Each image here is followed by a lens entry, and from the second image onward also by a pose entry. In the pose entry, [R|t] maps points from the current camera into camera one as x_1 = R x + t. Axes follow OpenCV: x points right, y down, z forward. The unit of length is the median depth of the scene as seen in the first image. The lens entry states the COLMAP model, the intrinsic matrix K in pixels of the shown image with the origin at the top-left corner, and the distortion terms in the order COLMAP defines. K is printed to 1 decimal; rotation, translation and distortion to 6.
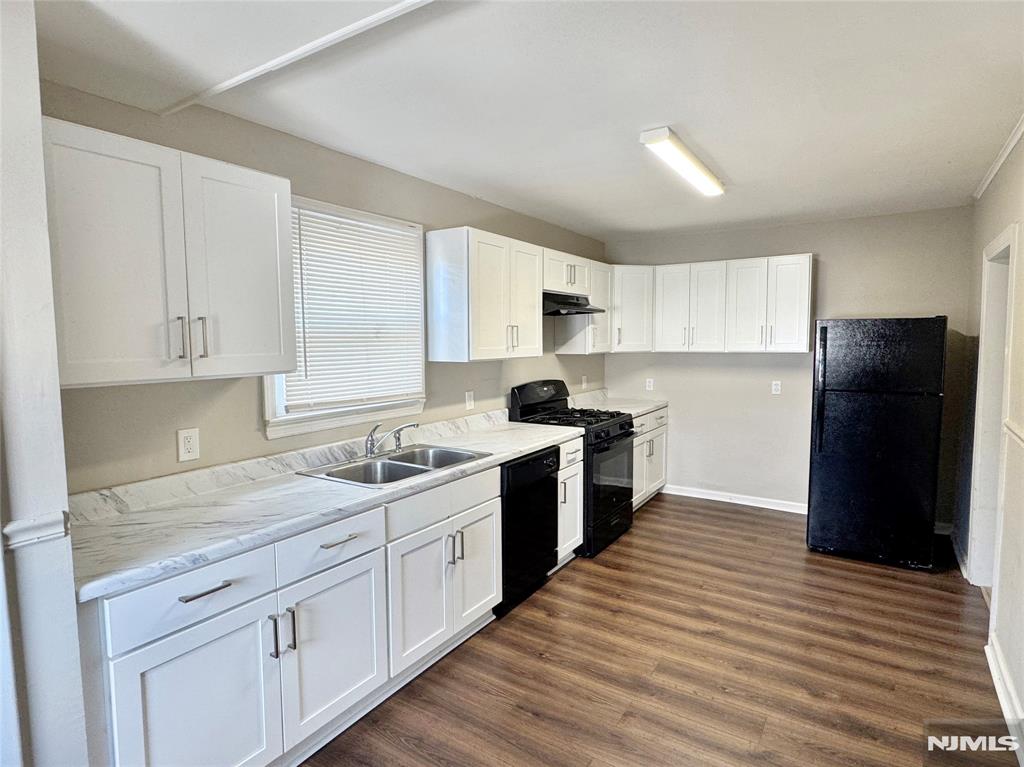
lens RADIAL K [[552.5, 0, 512.0], [0, 552.5, 383.5], [0, 0, 1]] dist [0.037294, 0.000153]
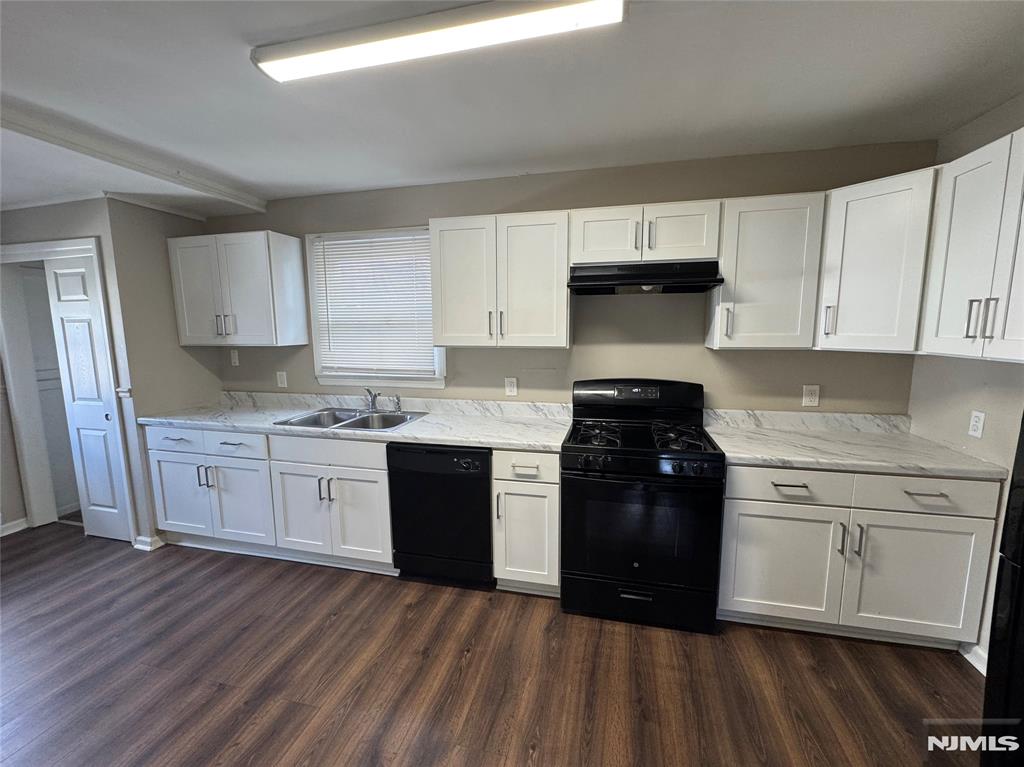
lens RADIAL K [[413.6, 0, 511.6], [0, 413.6, 381.6], [0, 0, 1]] dist [0.009250, -0.000348]
pose [[0.339136, 0.128468, -0.931924, 0.695921], [-0.074168, 0.991199, 0.109649, -0.068509], [0.937809, 0.031933, 0.345679, 0.814675]]
